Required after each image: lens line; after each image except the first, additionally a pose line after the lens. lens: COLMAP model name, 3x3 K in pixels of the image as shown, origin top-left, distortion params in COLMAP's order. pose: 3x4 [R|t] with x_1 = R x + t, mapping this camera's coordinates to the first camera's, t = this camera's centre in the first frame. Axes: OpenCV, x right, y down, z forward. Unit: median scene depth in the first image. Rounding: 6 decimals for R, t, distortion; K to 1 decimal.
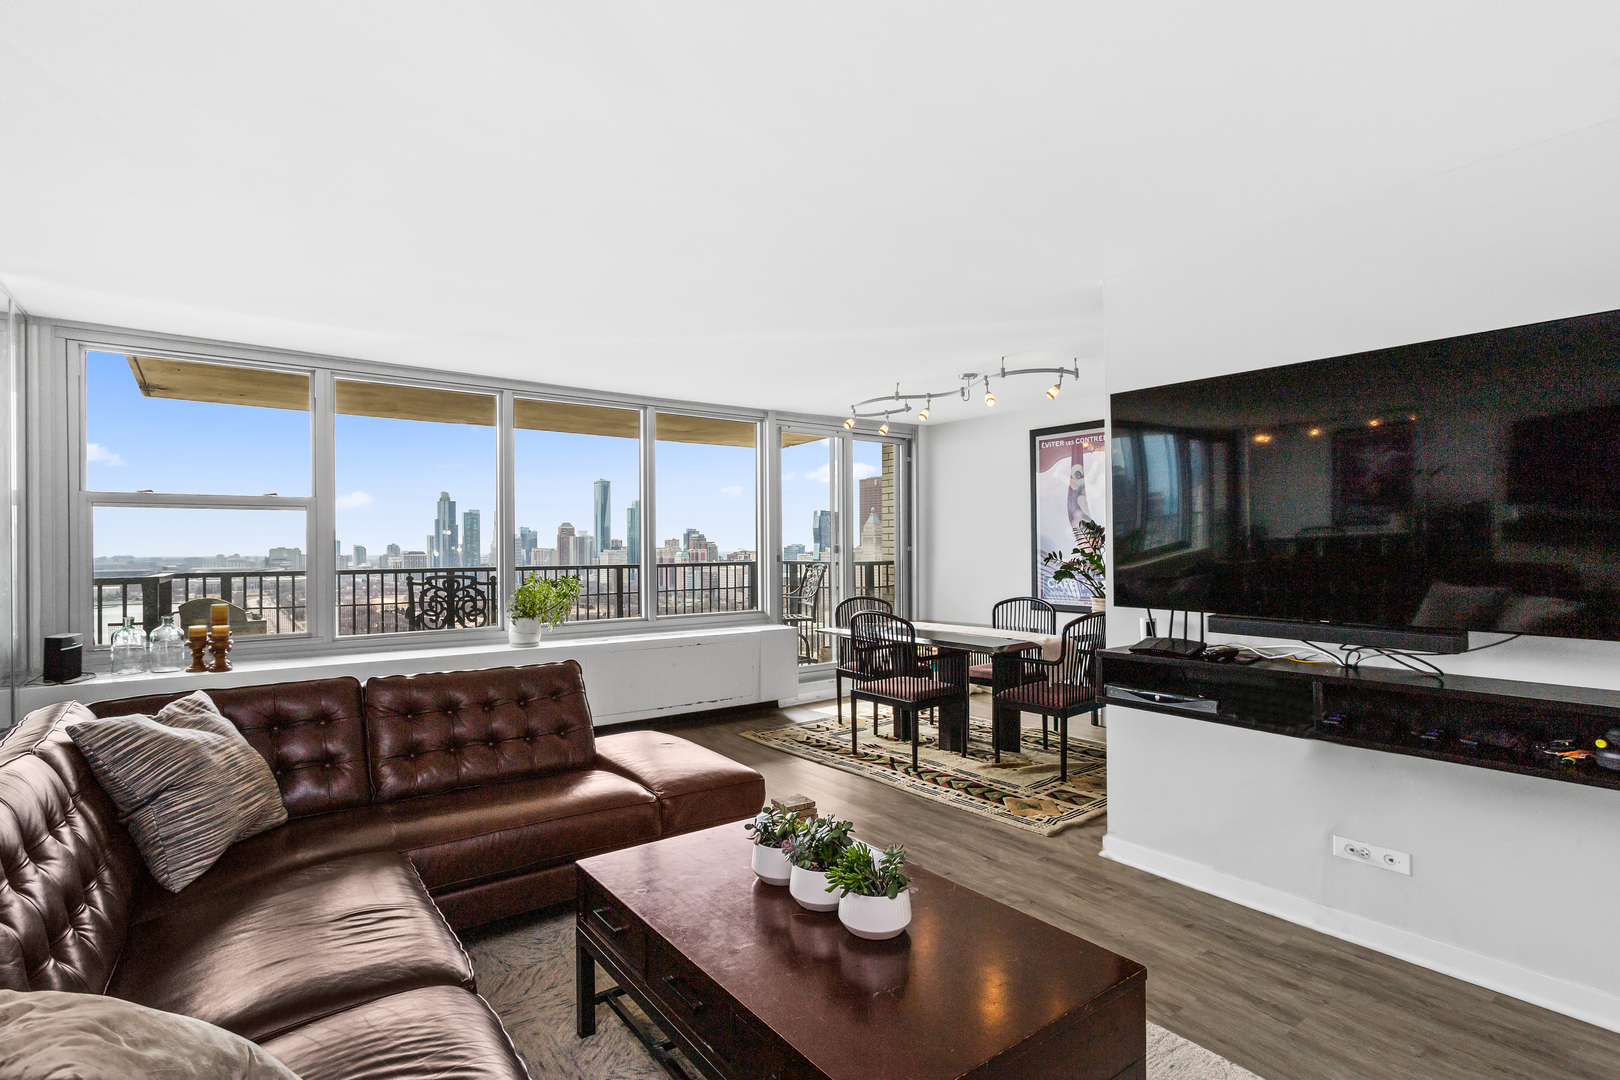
lens RADIAL K [[774.4, 0, 810.0], [0, 774.4, 540.0], [0, 0, 1]] dist [0.001207, 0.000464]
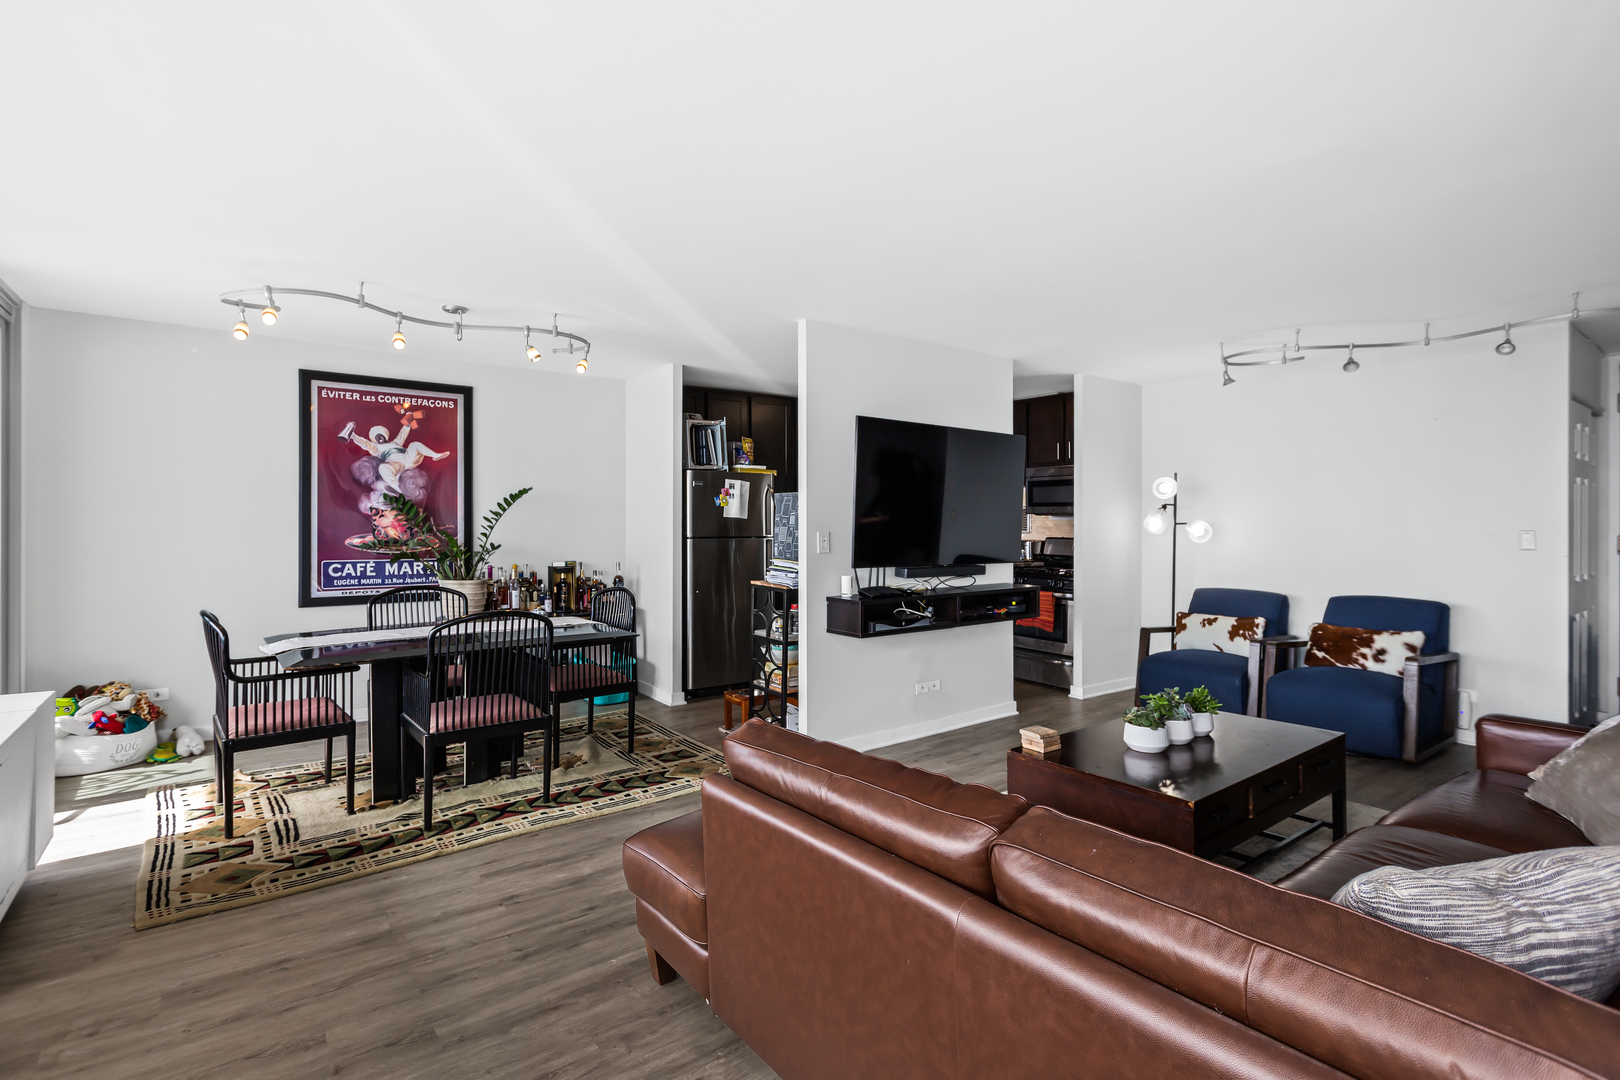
lens RADIAL K [[777.3, 0, 805.7], [0, 777.3, 525.9], [0, 0, 1]] dist [0.002191, 0.000146]
pose [[0.004067, 0.003509, 0.999986, -0.740255], [-0.011535, 0.999927, -0.003462, 0.010600], [-0.999925, -0.011521, 0.004107, 0.800357]]
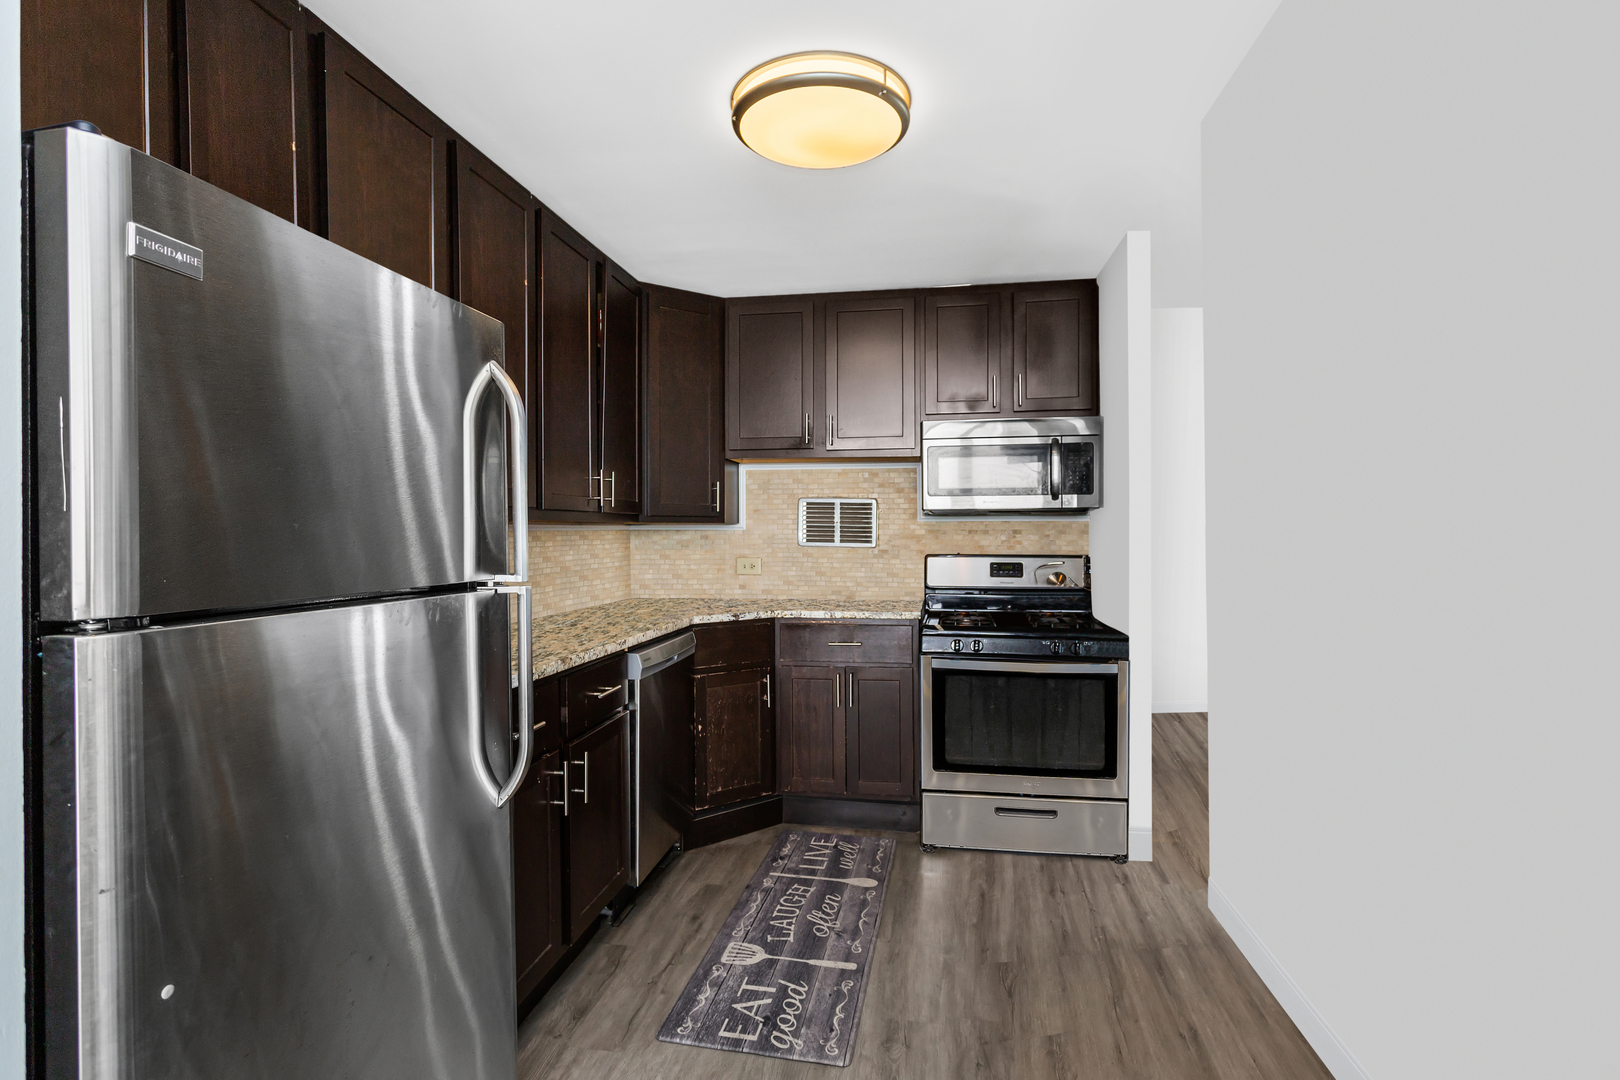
lens RADIAL K [[774.4, 0, 810.0], [0, 774.4, 540.0], [0, 0, 1]] dist [0.001207, 0.000464]
pose [[-0.685248, 0.002098, 0.728307, 0.385380], [-0.000046, 0.999996, -0.002924, 0.009599], [-0.728310, -0.002037, -0.685245, 0.994806]]
